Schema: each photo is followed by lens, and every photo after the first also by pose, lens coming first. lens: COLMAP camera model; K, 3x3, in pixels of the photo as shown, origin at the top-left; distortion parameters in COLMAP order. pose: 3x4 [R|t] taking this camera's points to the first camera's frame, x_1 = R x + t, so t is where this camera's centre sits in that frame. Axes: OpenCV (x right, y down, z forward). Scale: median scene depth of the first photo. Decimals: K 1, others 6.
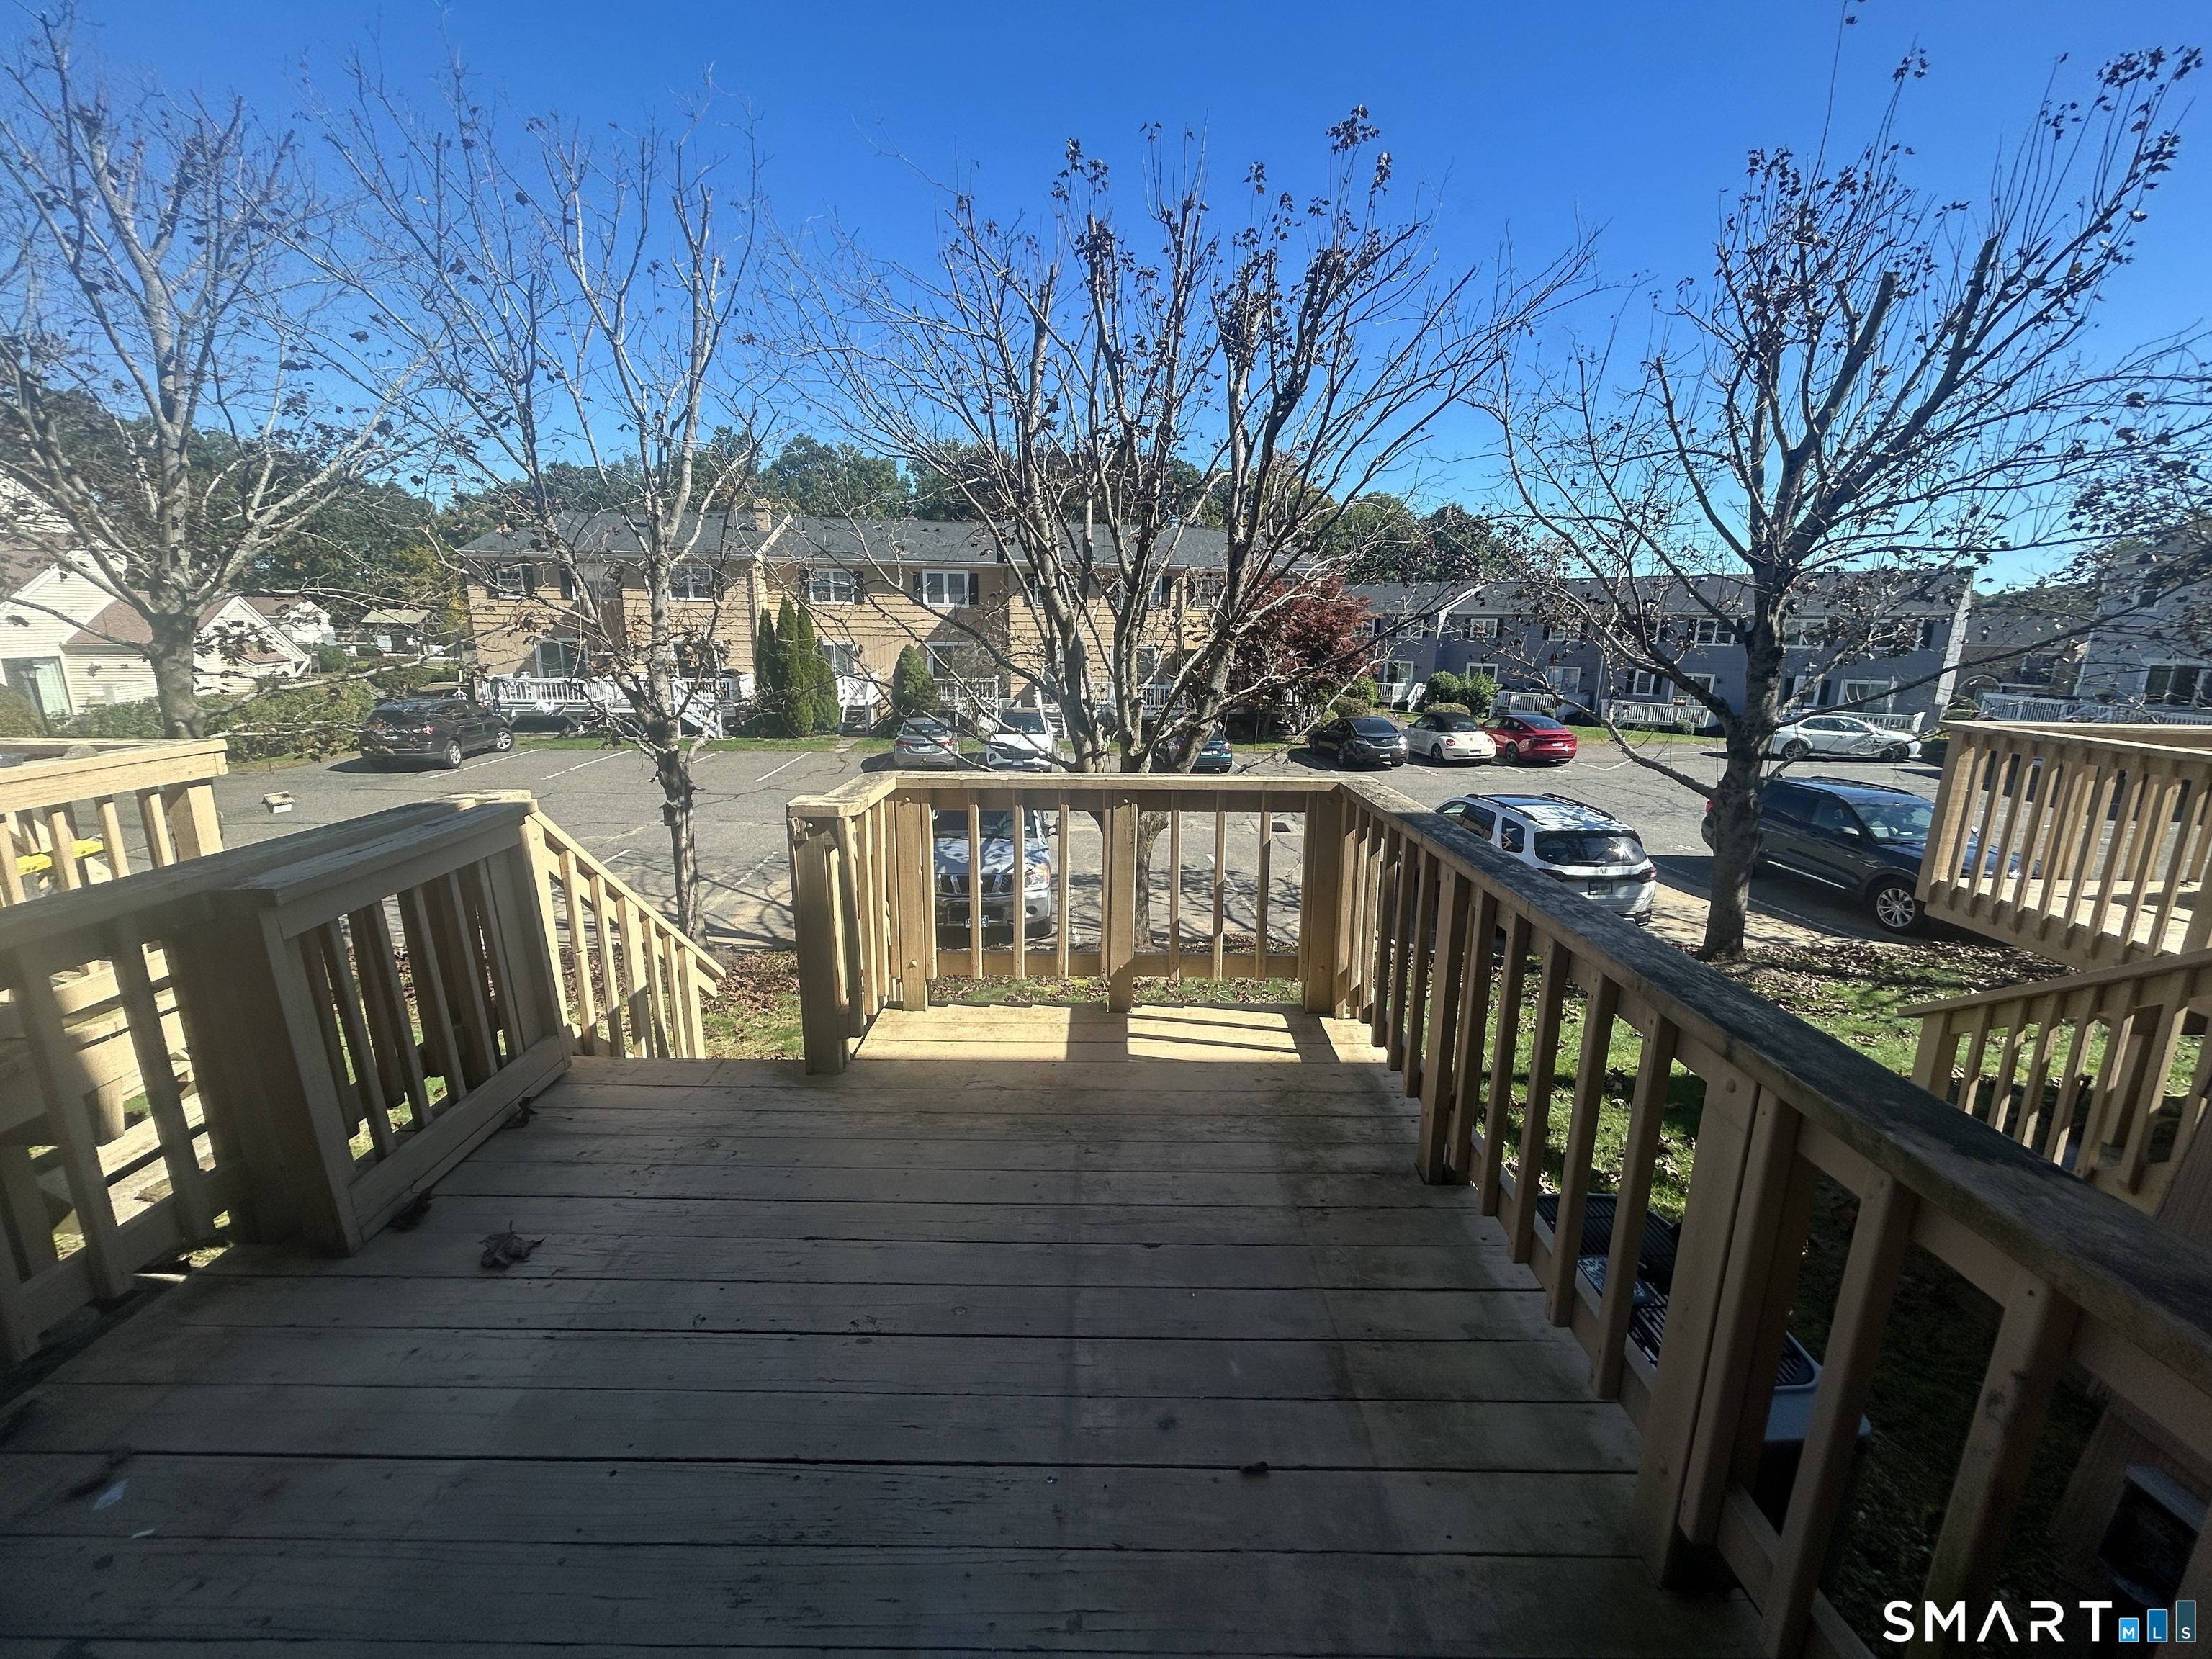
lens RADIAL K [[887.3, 0, 1101.4], [0, 887.3, 824.7], [0, 0, 1]] dist [-0.006113, 0.001926]
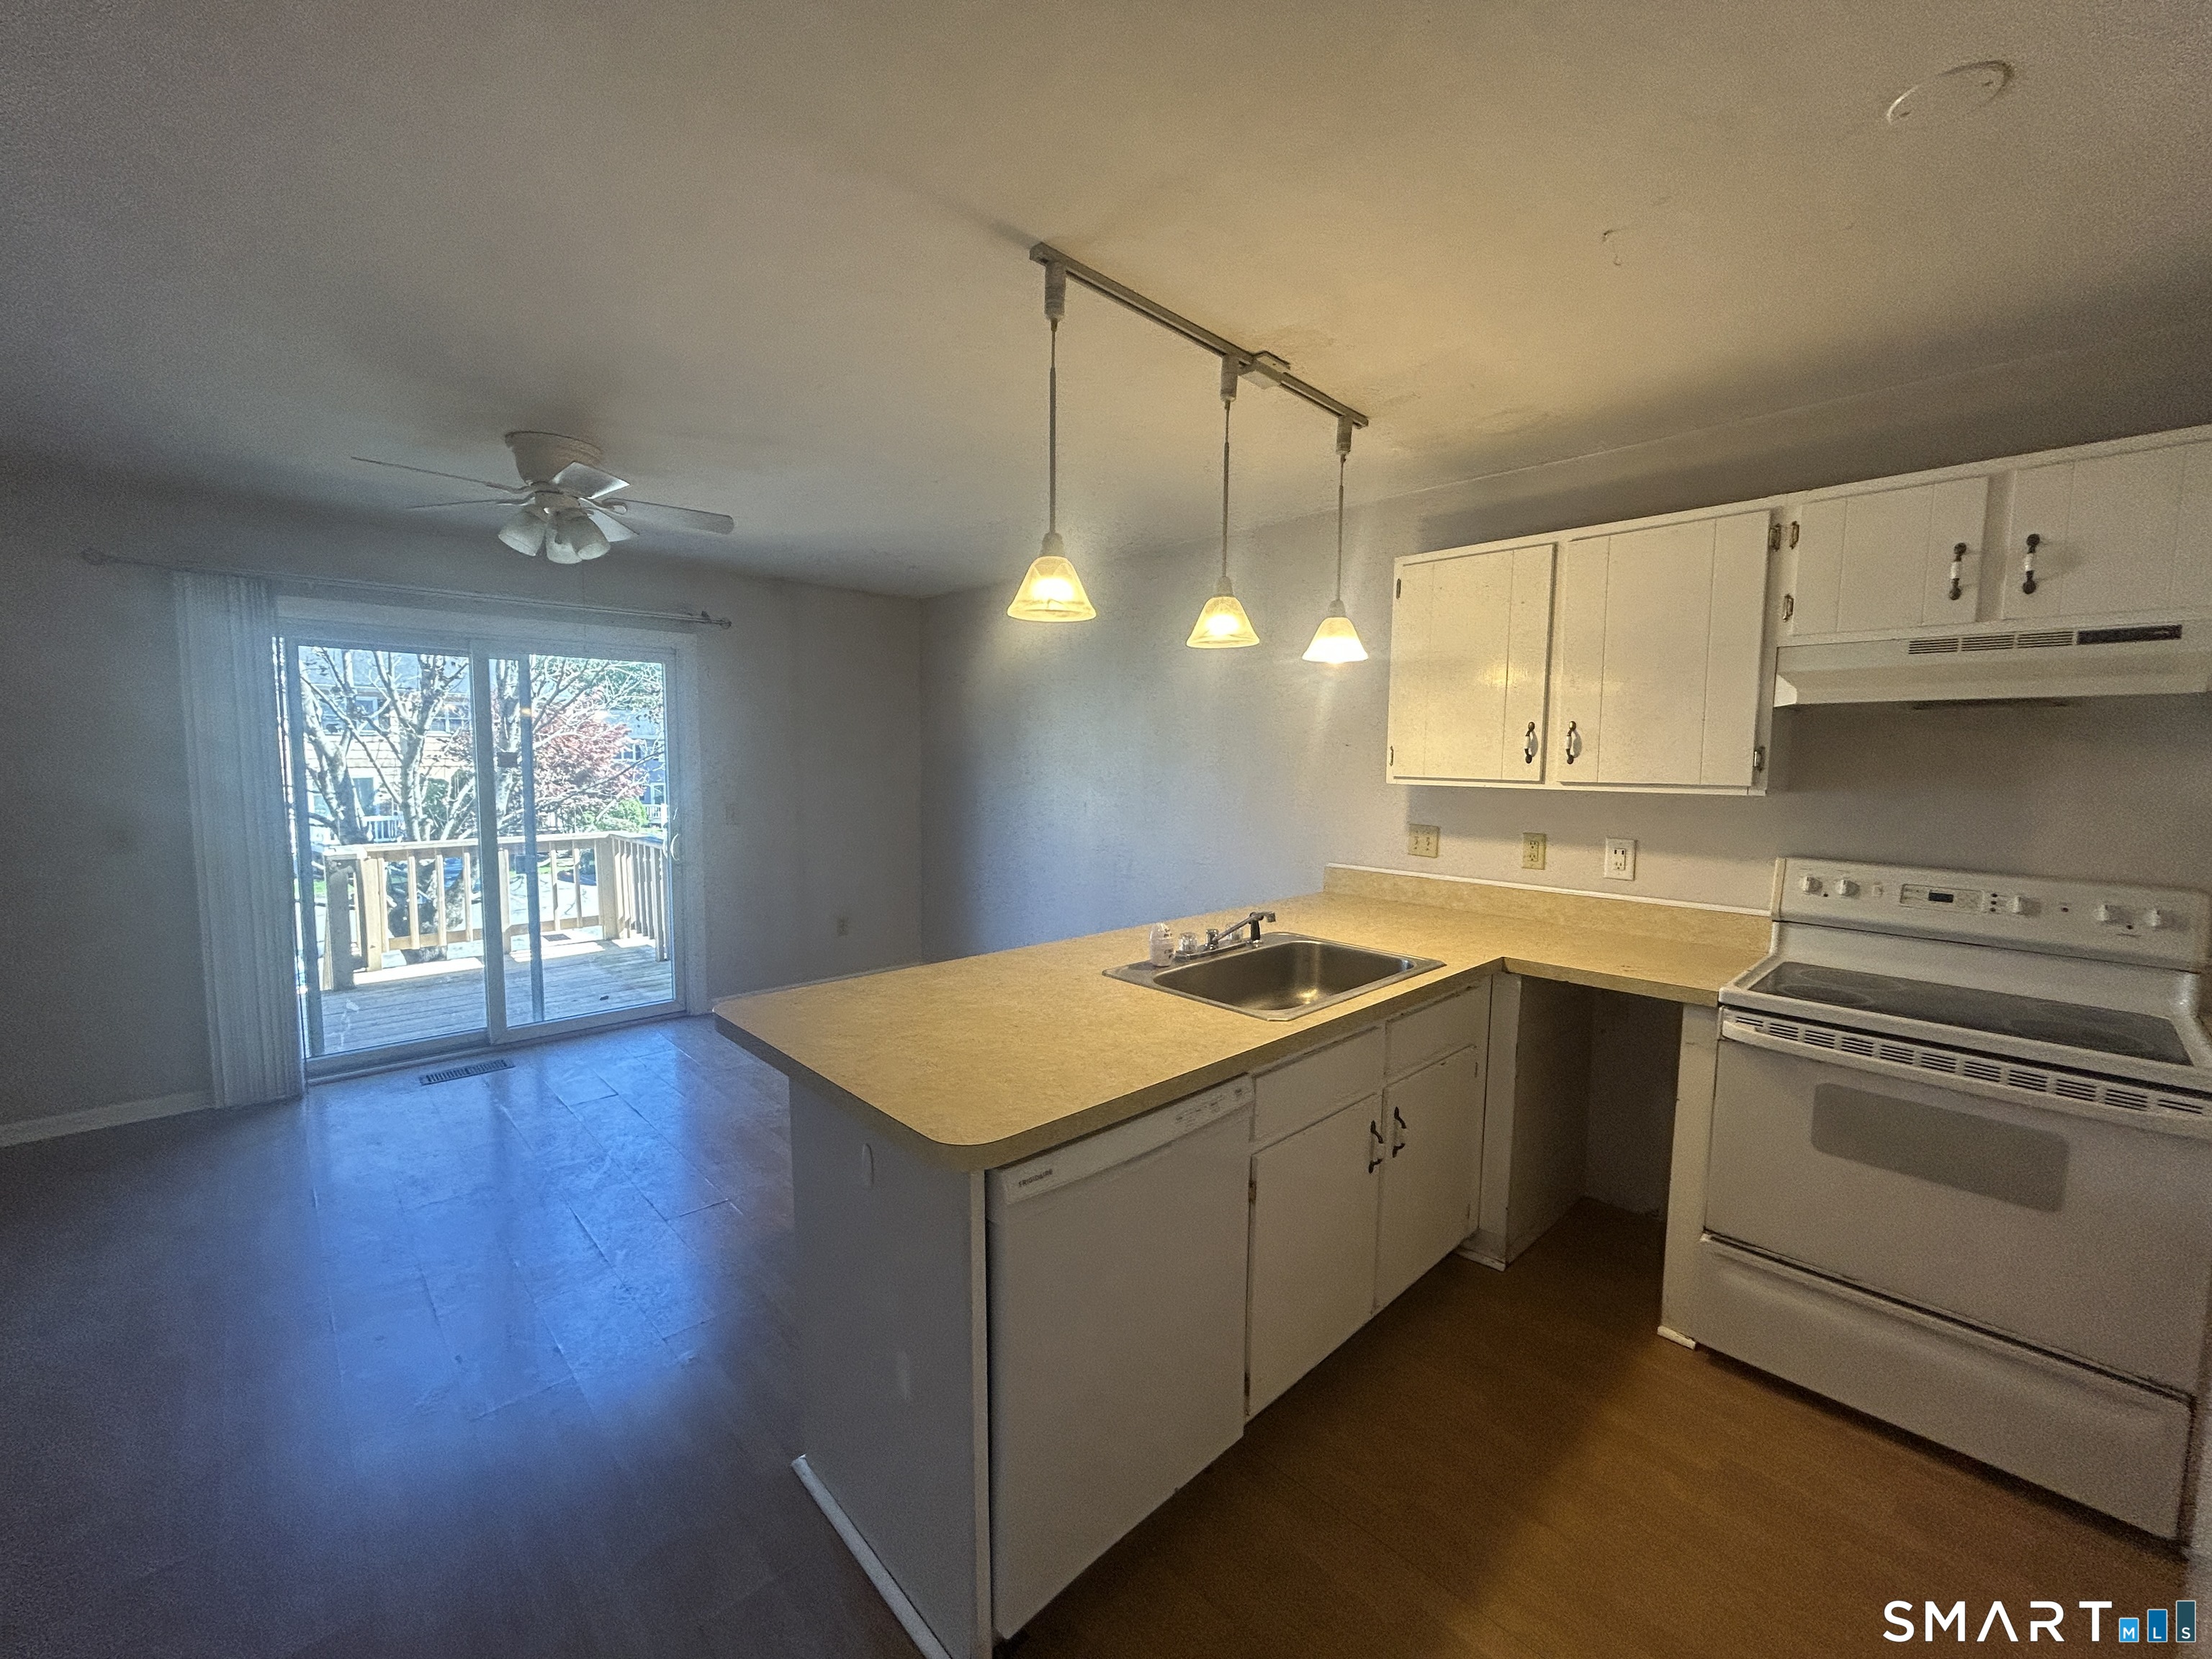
lens RADIAL K [[887.3, 0, 1101.4], [0, 887.3, 824.7], [0, 0, 1]] dist [-0.006113, 0.001926]
pose [[0.717020, -0.065449, 0.693973, -0.131024], [0.157596, 0.985024, -0.069932, 0.093219], [-0.679004, 0.159510, 0.716596, -0.485059]]
